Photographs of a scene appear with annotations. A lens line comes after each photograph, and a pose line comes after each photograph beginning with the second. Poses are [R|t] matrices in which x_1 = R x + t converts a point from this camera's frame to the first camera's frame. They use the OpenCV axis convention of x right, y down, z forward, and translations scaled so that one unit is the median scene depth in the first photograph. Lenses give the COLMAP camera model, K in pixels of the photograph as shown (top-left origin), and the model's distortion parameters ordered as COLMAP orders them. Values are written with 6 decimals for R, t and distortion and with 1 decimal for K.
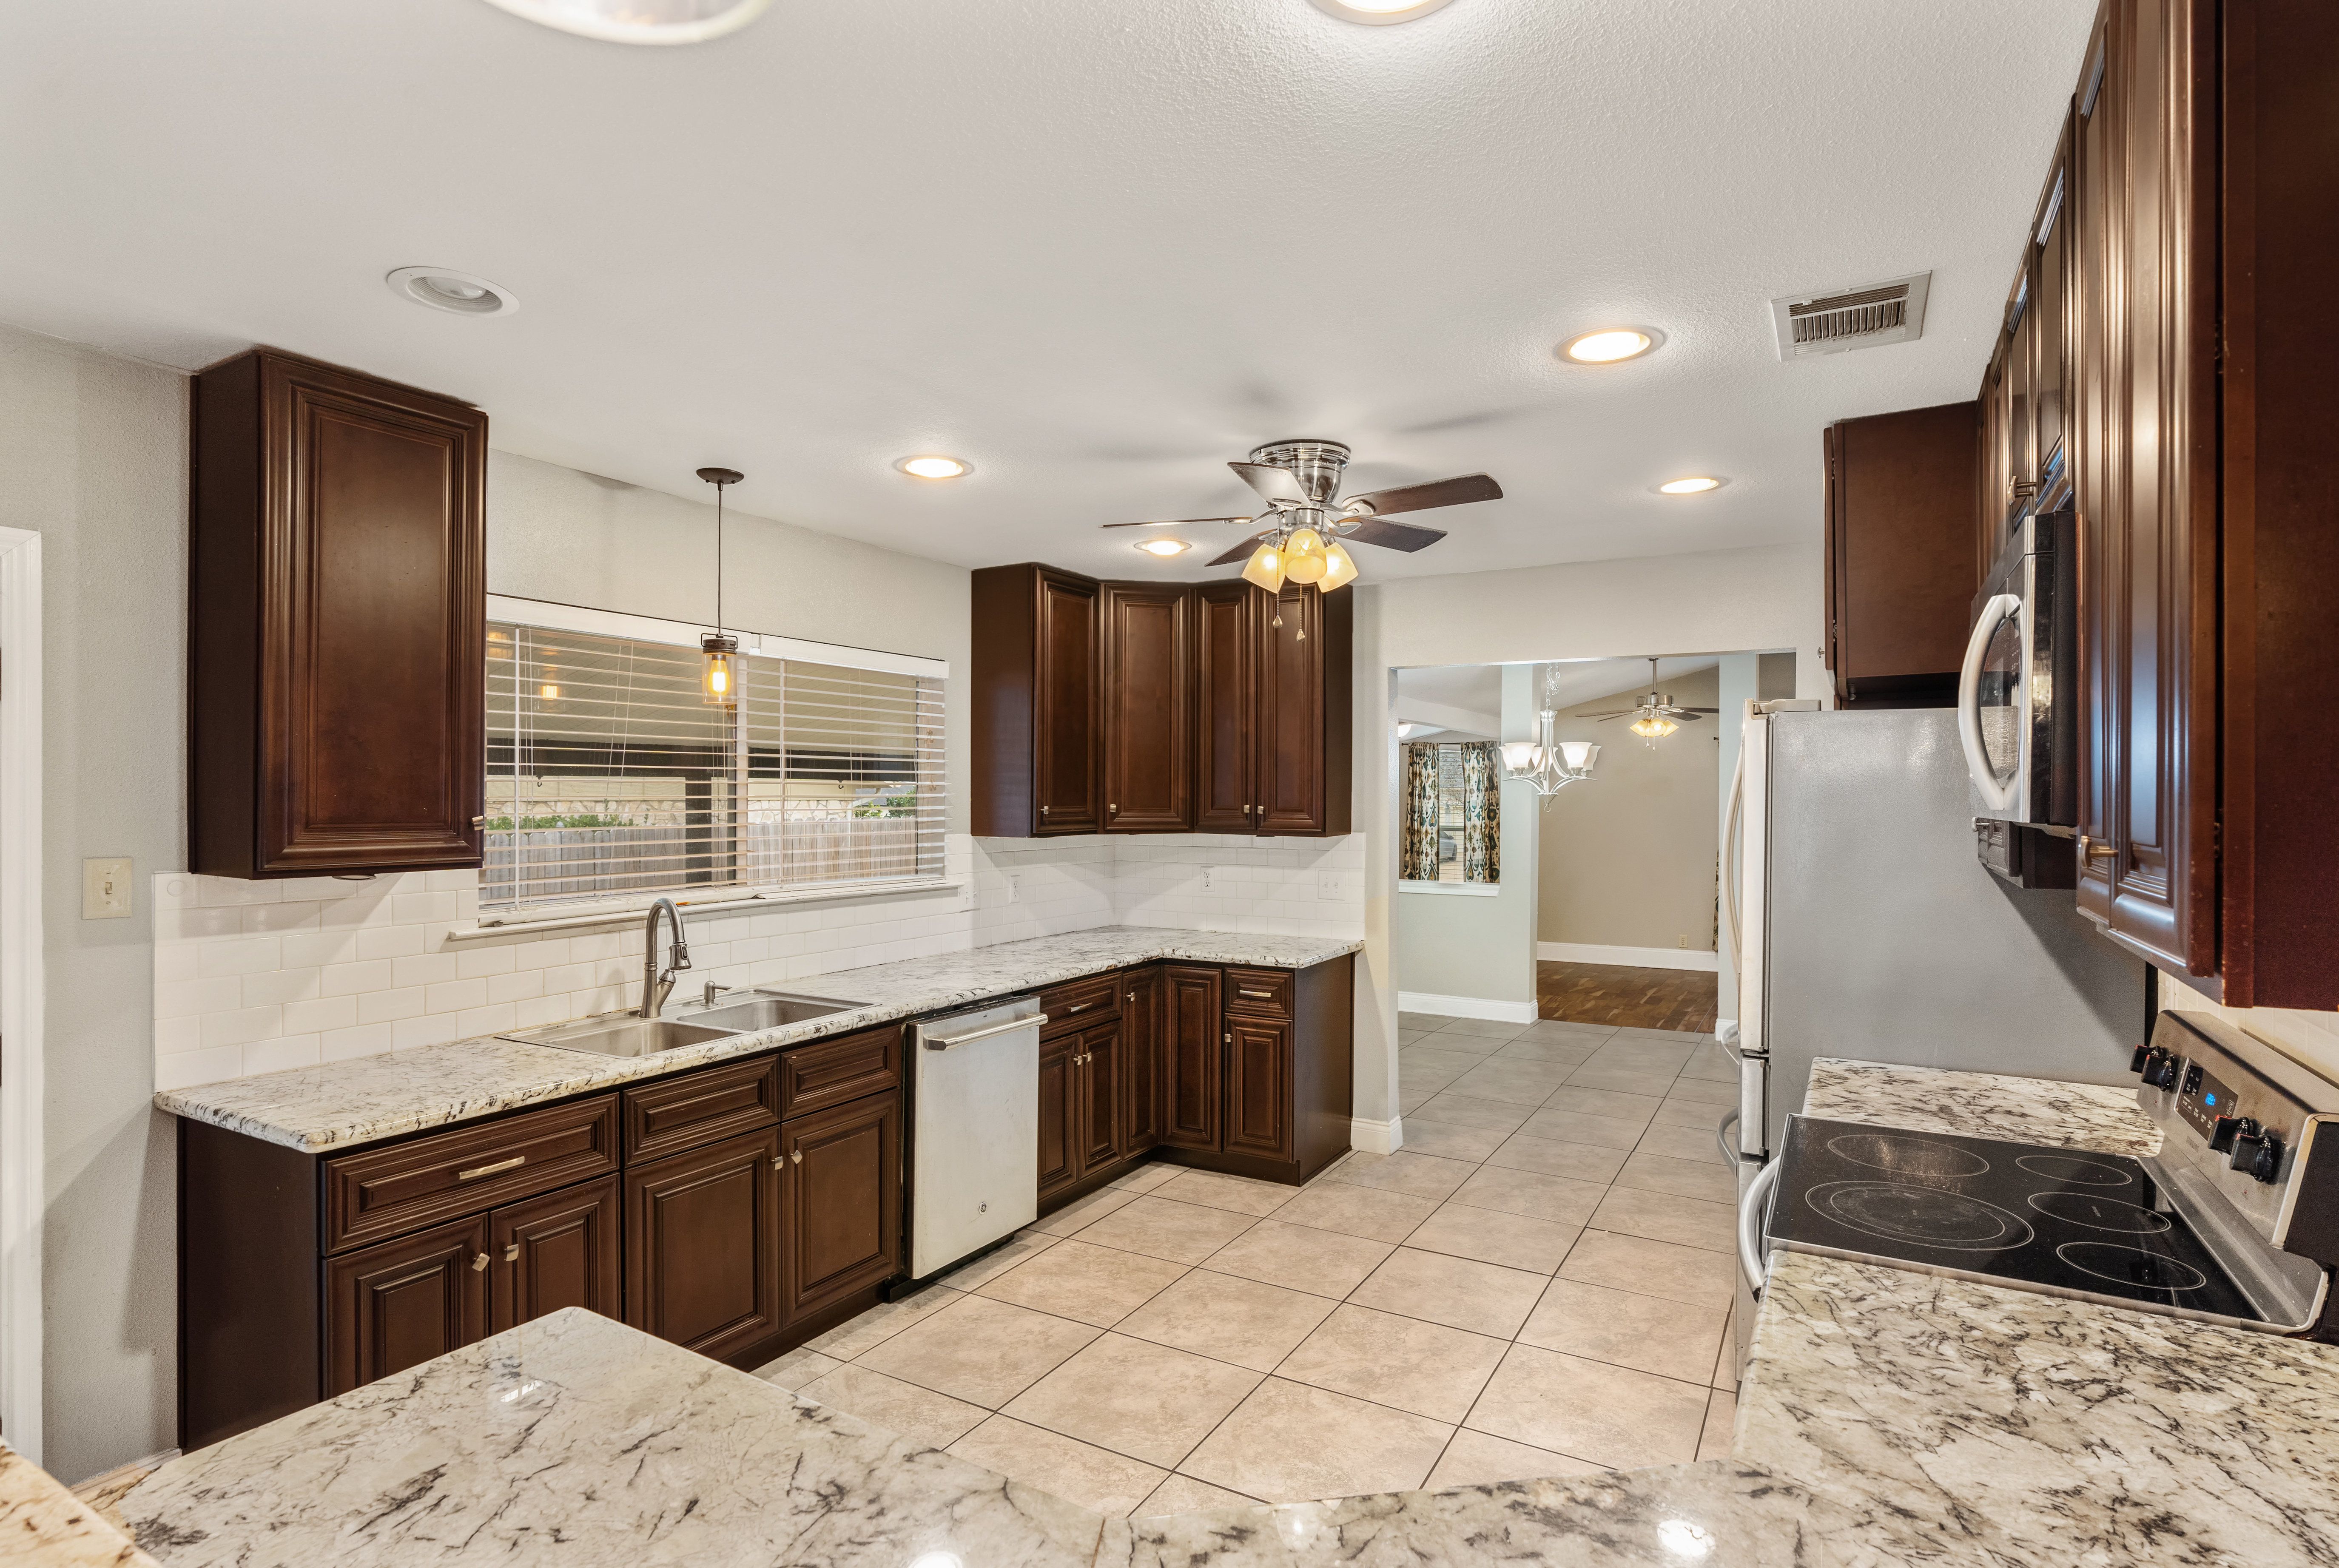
lens RADIAL K [[1179.5, 0, 1169.1], [0, 1179.5, 797.3], [0, 0, 1]] dist [-0.009397, 0.000547]
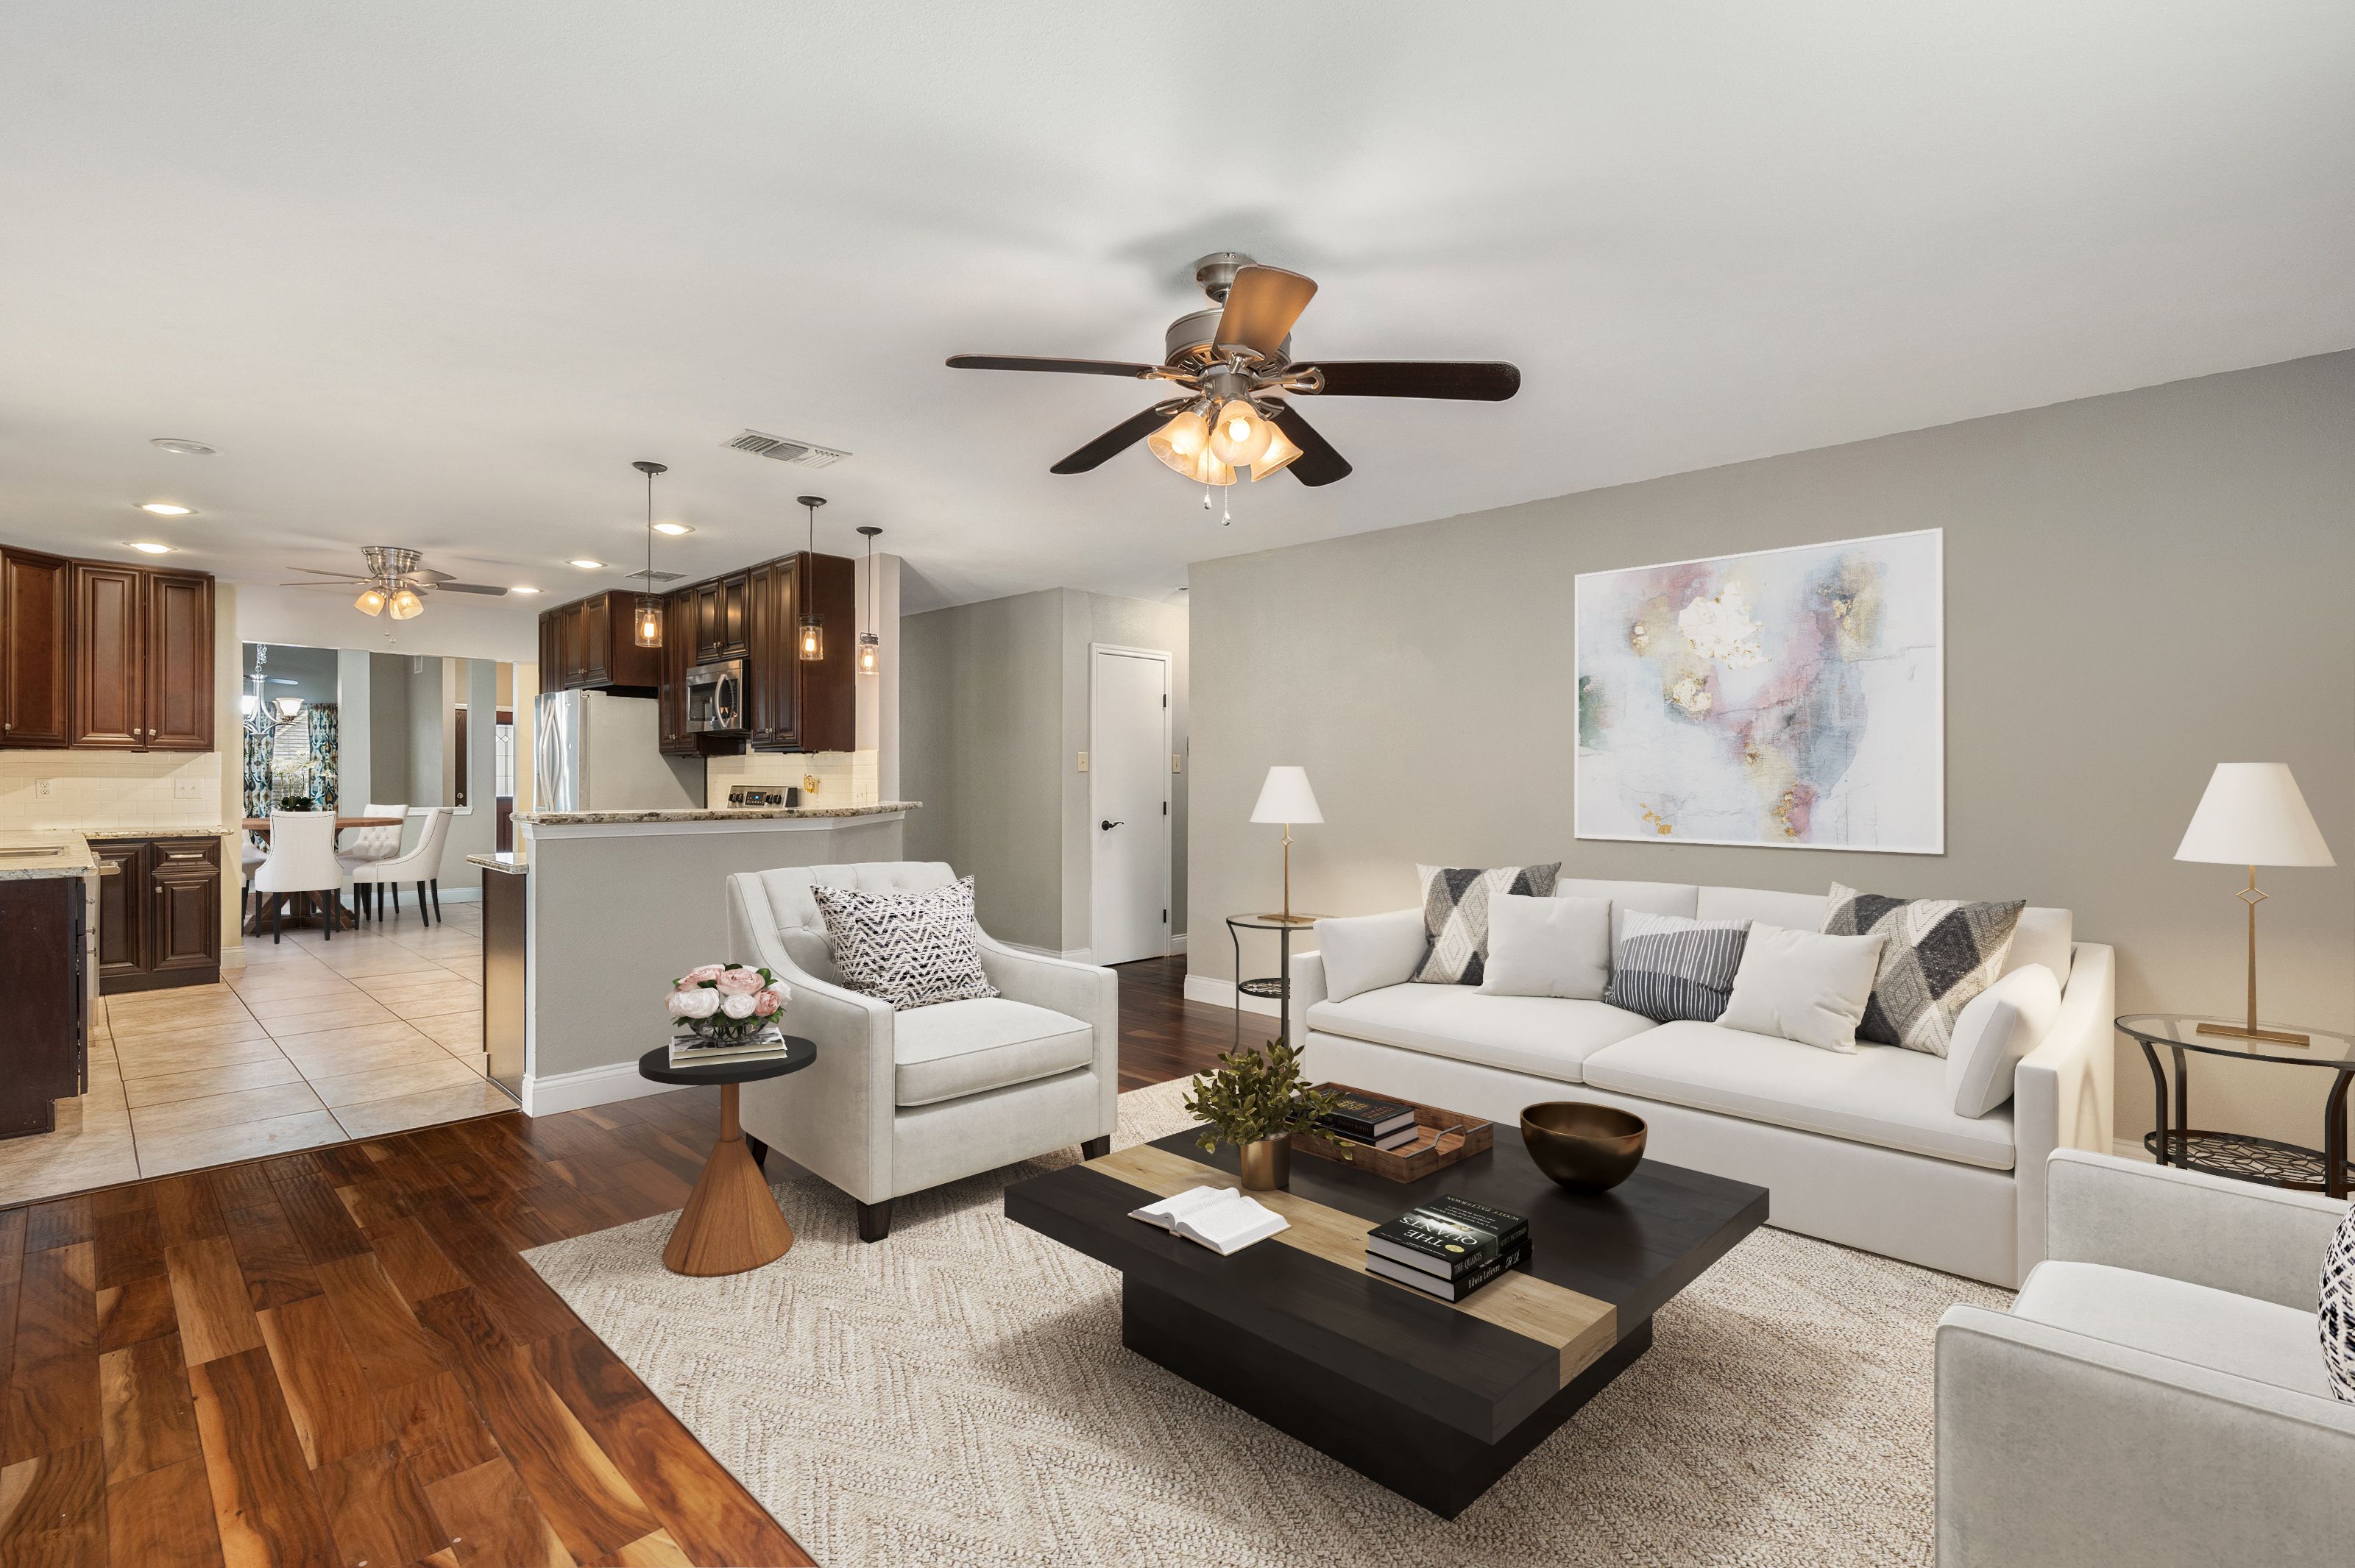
lens RADIAL K [[1079.6, 0, 1178.2], [0, 1079.6, 781.6], [0, 0, 1]] dist [-0.003691, 0.001734]
pose [[0.235923, -0.005484, 0.971756, -1.070778], [0.001318, 0.999985, 0.005324, 0.077008], [-0.971771, 0.000025, 0.235927, -0.596305]]
